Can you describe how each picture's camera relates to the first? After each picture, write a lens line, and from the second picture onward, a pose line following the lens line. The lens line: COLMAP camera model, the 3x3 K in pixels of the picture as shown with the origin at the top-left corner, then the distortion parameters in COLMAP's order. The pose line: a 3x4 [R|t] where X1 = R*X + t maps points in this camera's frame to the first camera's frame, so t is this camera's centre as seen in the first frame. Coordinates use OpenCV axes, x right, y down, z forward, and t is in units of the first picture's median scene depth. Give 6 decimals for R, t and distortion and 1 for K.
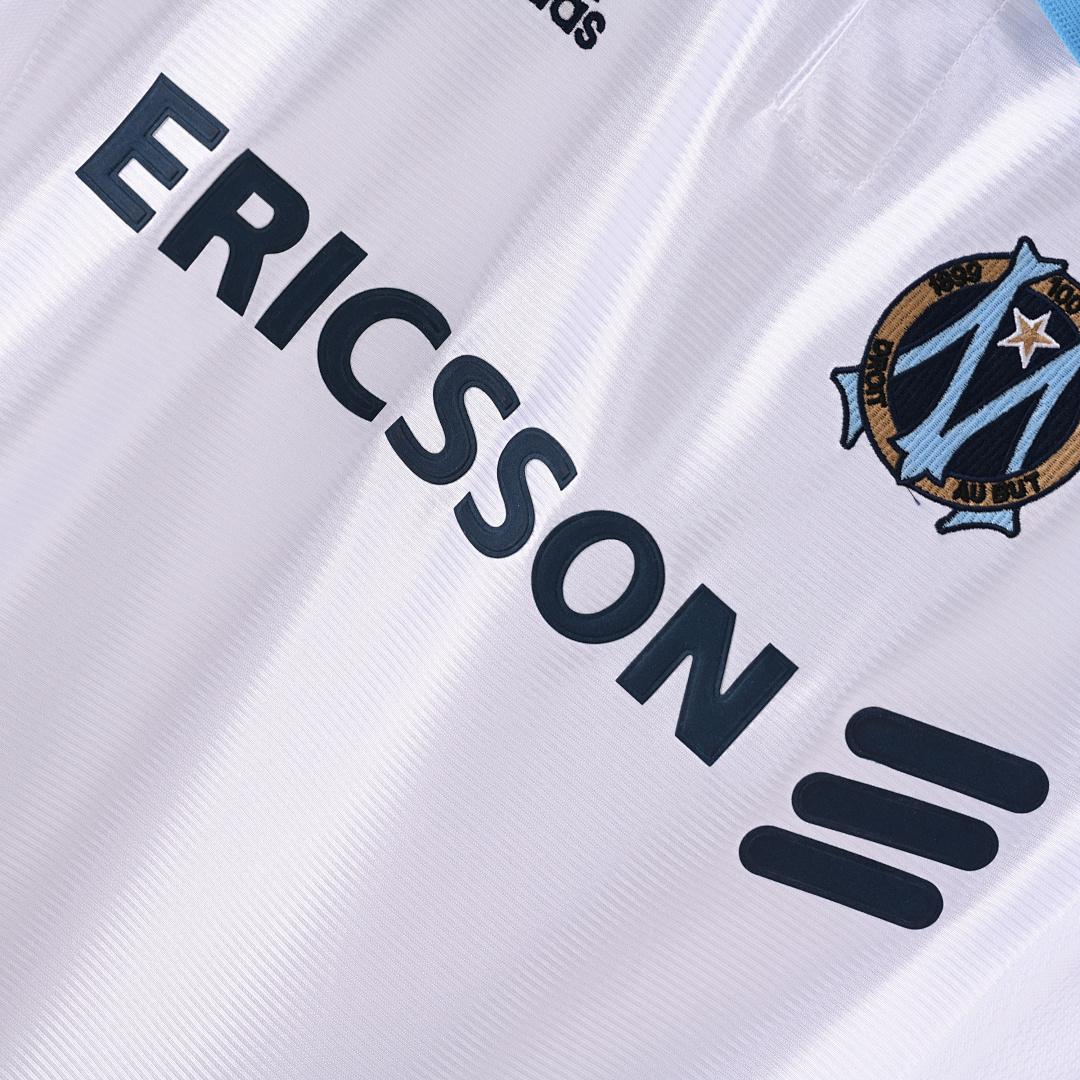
lens RADIAL K [[3088.6, 0, 540.0], [0, 3088.6, 540.0], [0, 0, 1]] dist [-0.093417, 0.035214]
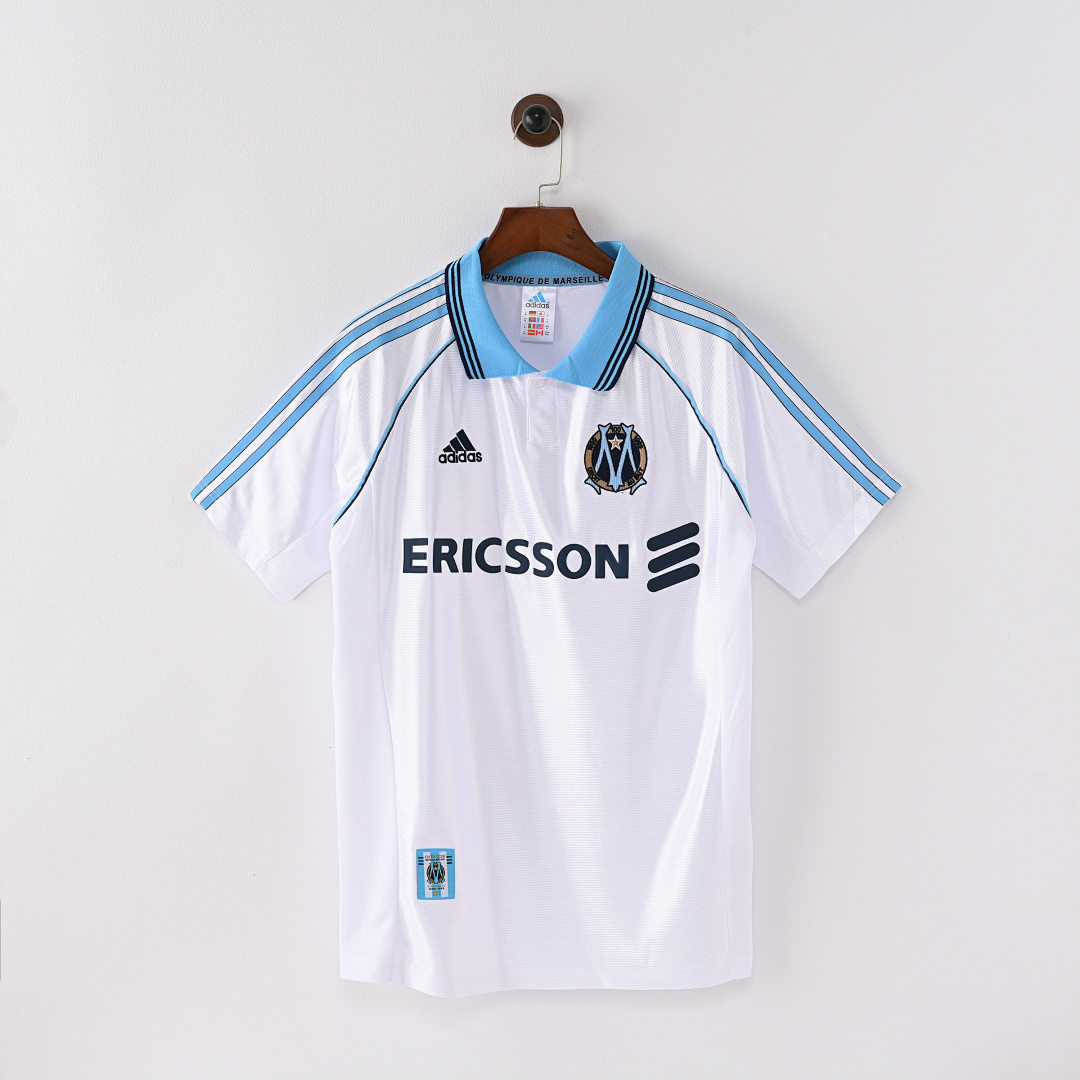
lens RADIAL K [[3088.6, 0, 540.0], [0, 3088.6, 540.0], [0, 0, 1]] dist [-0.093417, 0.035214]
pose [[0.747211, -0.662335, 0.054657, -0.209516], [0.663668, 0.747974, -0.008978, -0.001810], [-0.034936, 0.042983, 0.998465, -2.898078]]
